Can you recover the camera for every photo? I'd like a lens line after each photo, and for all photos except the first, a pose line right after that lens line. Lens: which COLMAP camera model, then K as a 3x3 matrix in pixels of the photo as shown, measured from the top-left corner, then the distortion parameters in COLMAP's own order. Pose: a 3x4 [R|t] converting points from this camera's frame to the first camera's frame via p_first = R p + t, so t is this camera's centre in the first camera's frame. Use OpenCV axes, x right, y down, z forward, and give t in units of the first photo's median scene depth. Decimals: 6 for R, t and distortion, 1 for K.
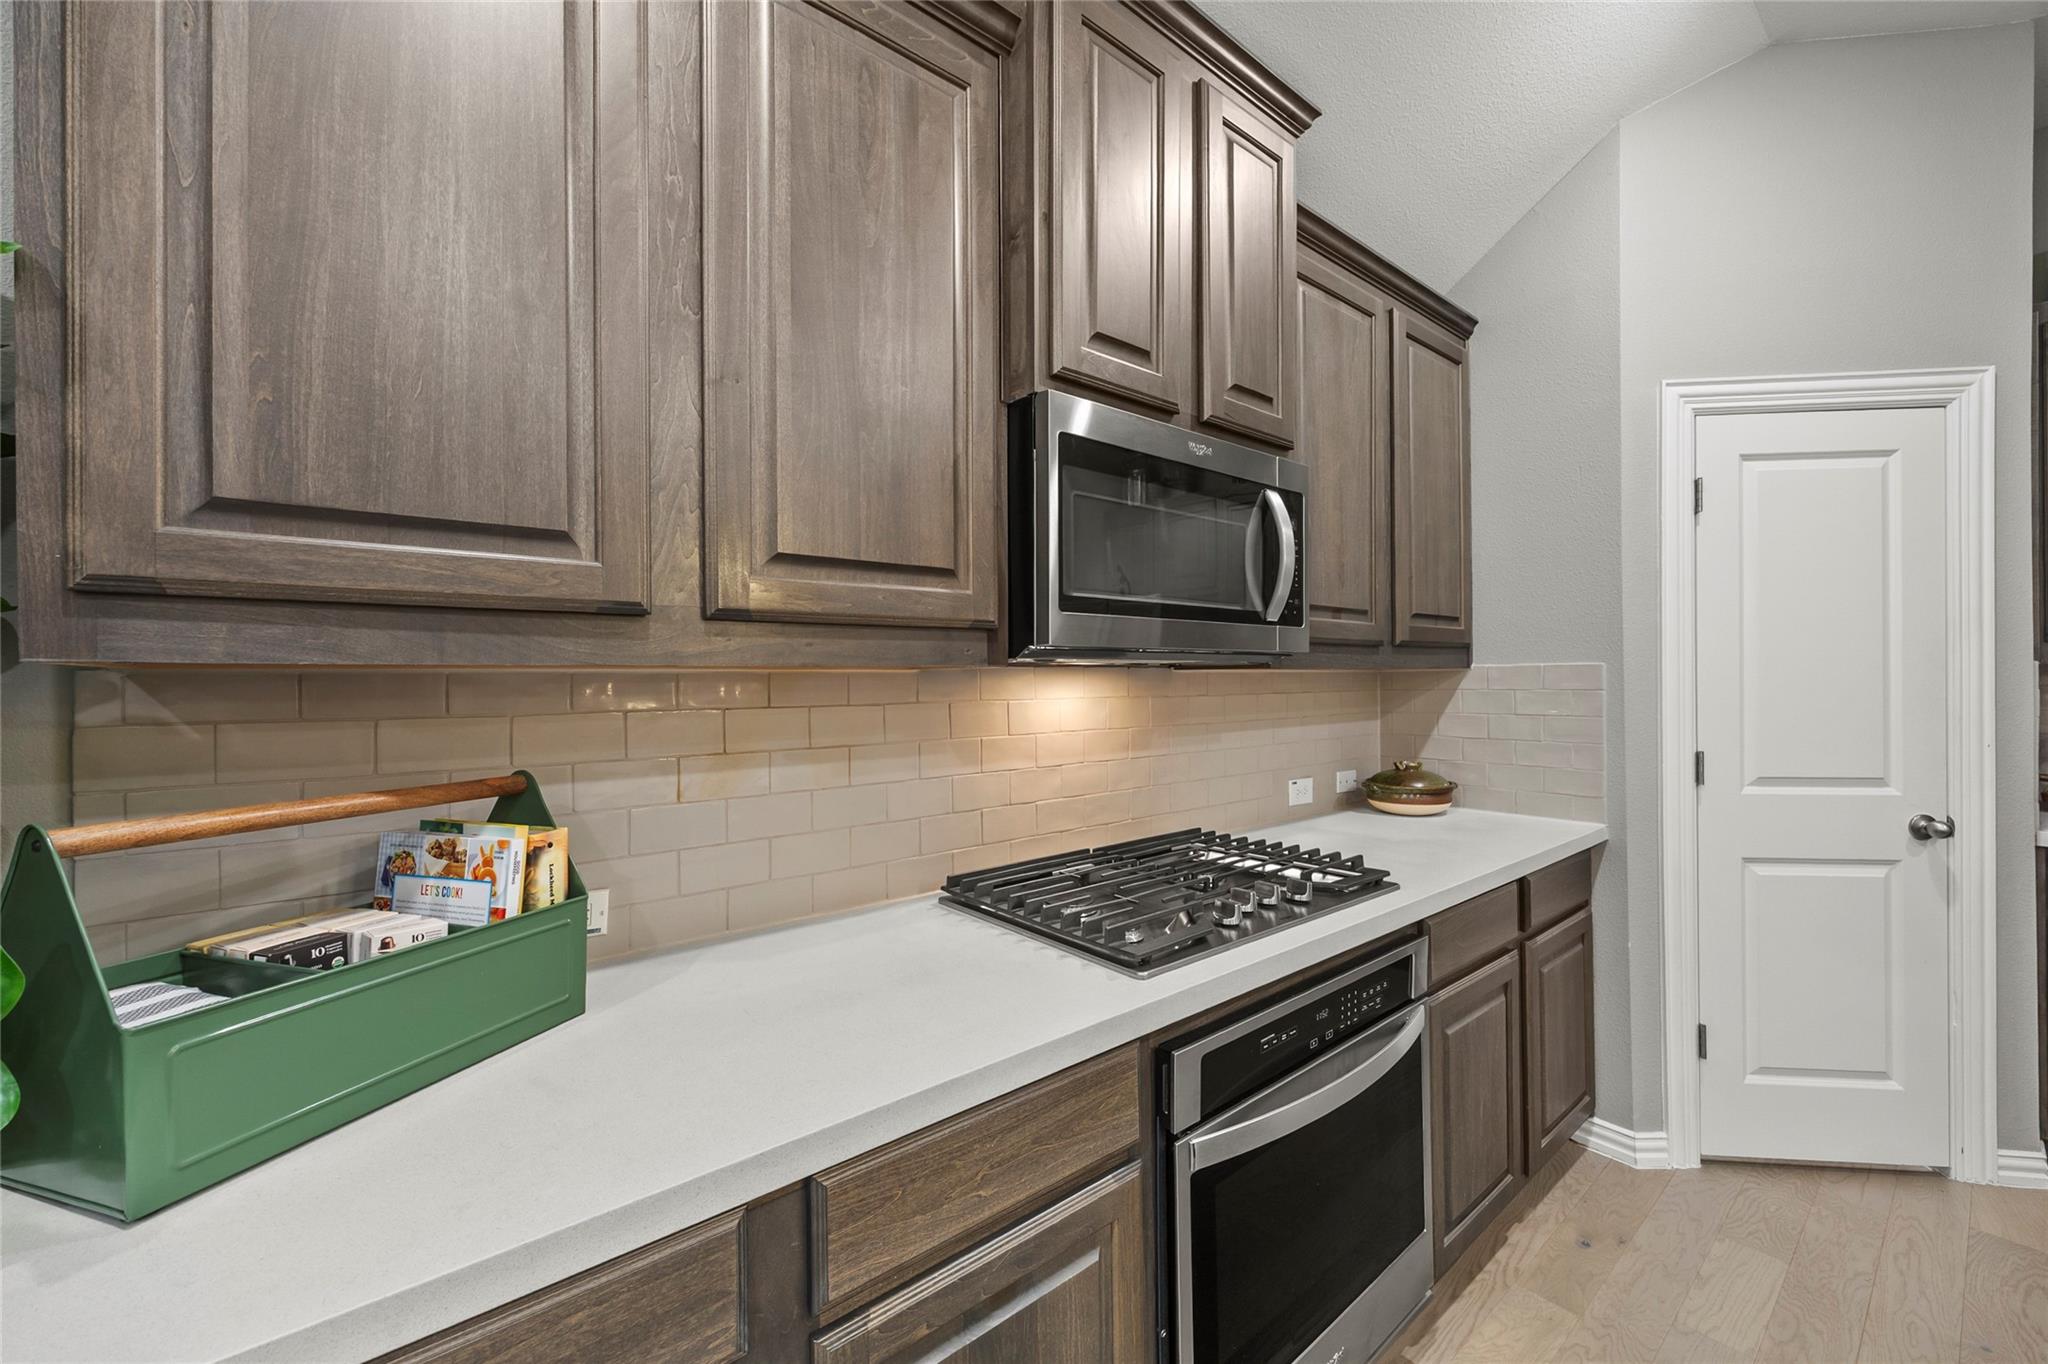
lens RADIAL K [[798.2, 0, 1024.4], [0, 798.2, 672.9], [0, 0, 1]] dist [-0.000608, -0.000010]
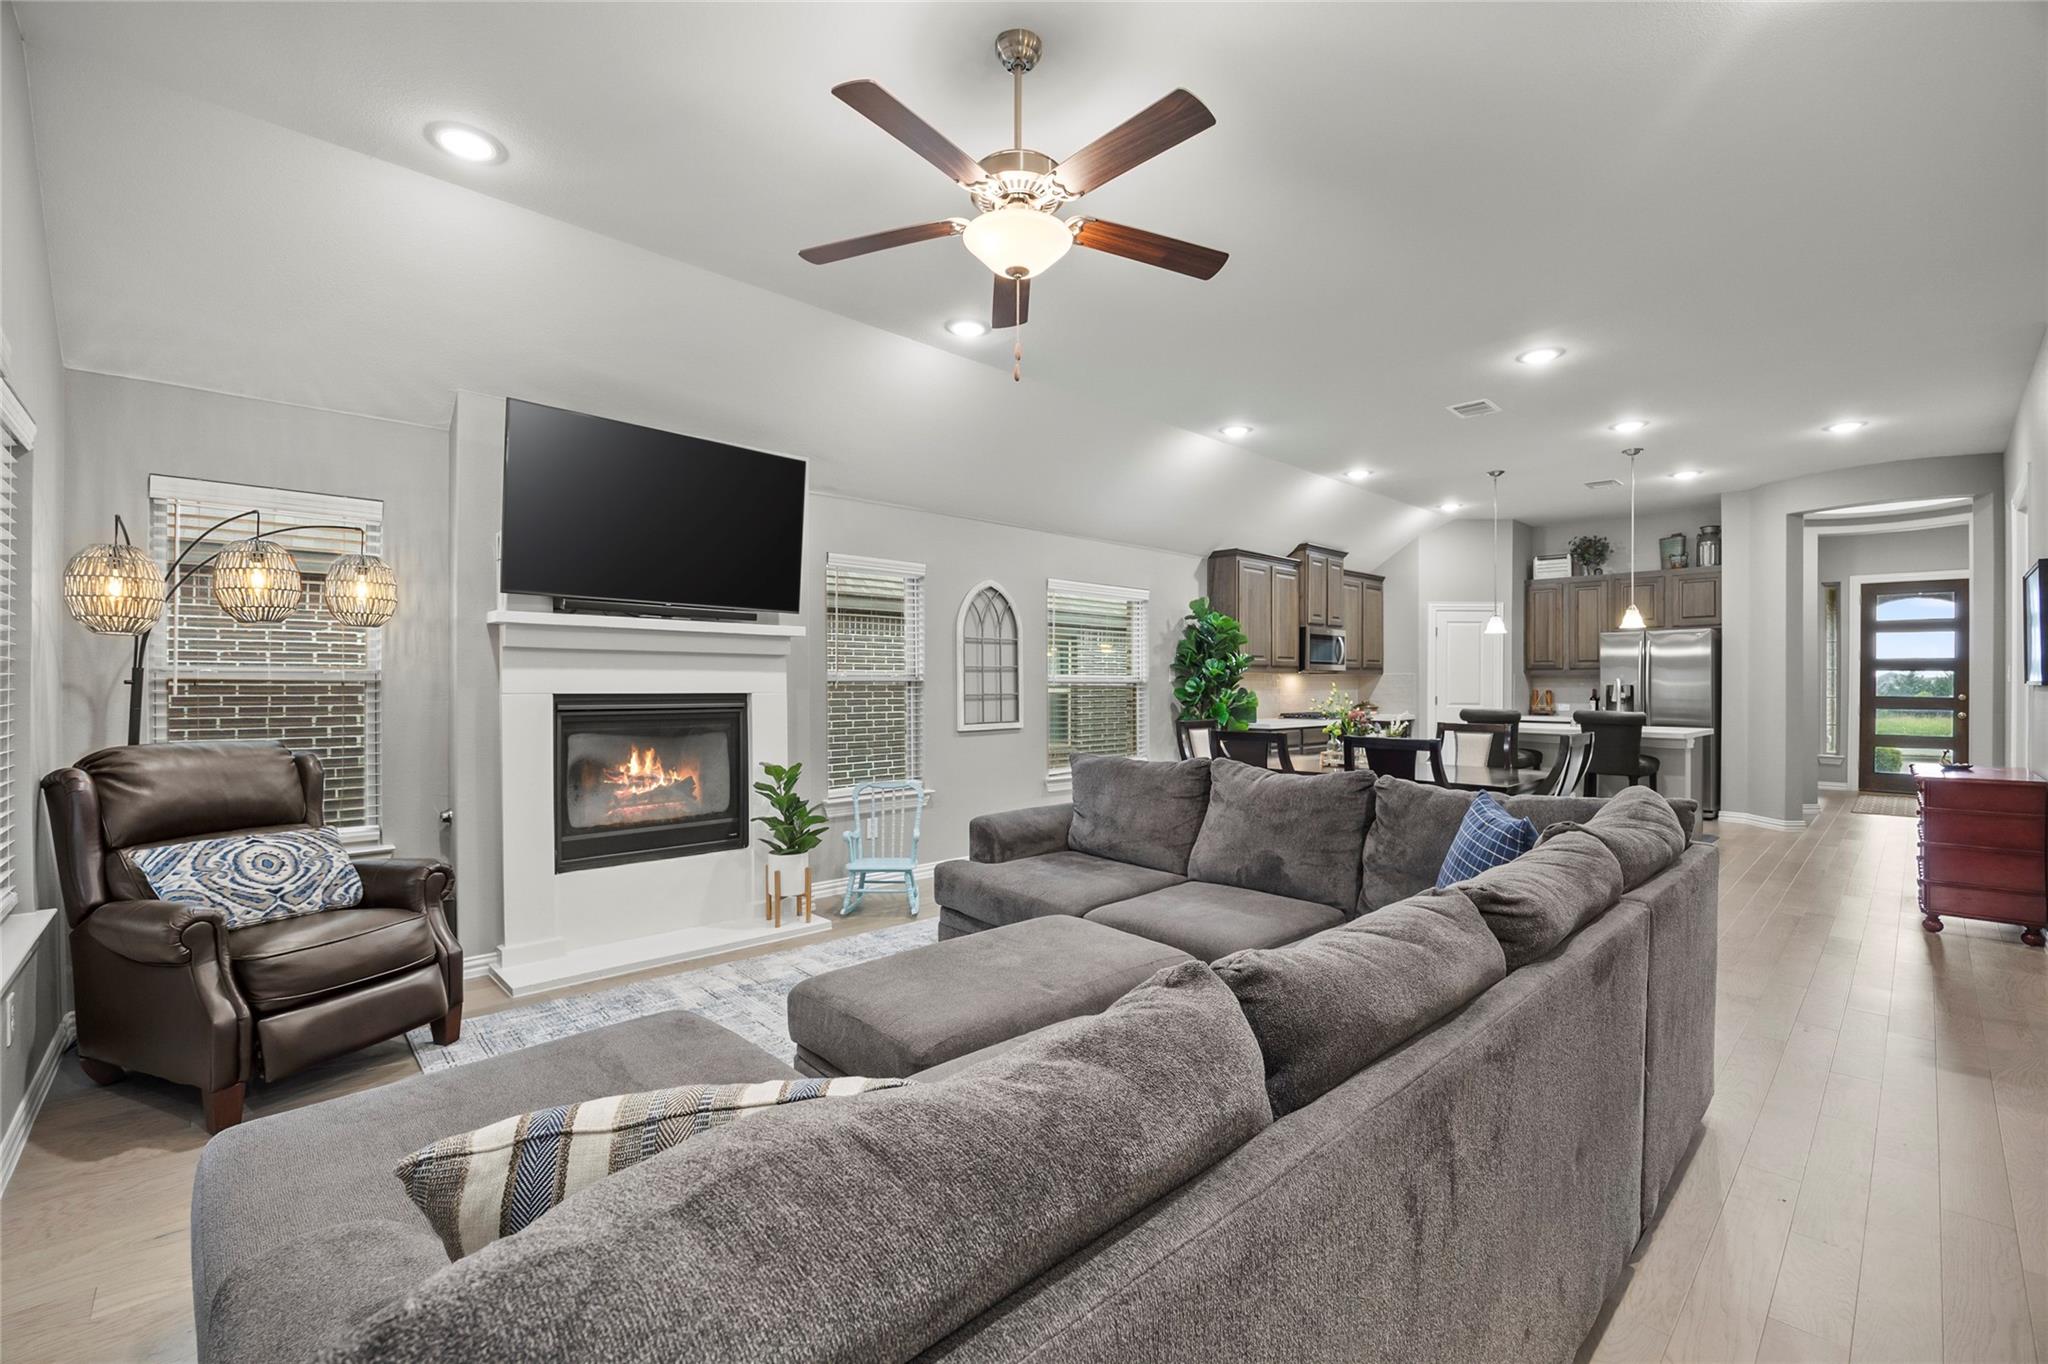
lens RADIAL K [[947.5, 0, 1019.9], [0, 947.5, 684.2], [0, 0, 1]] dist [0.019387, 0.000334]
pose [[0.993757, 0.003538, 0.111512, -1.752264], [-0.003675, 0.999993, 0.001023, 0.044087], [-0.111507, -0.001426, 0.993763, -3.491831]]
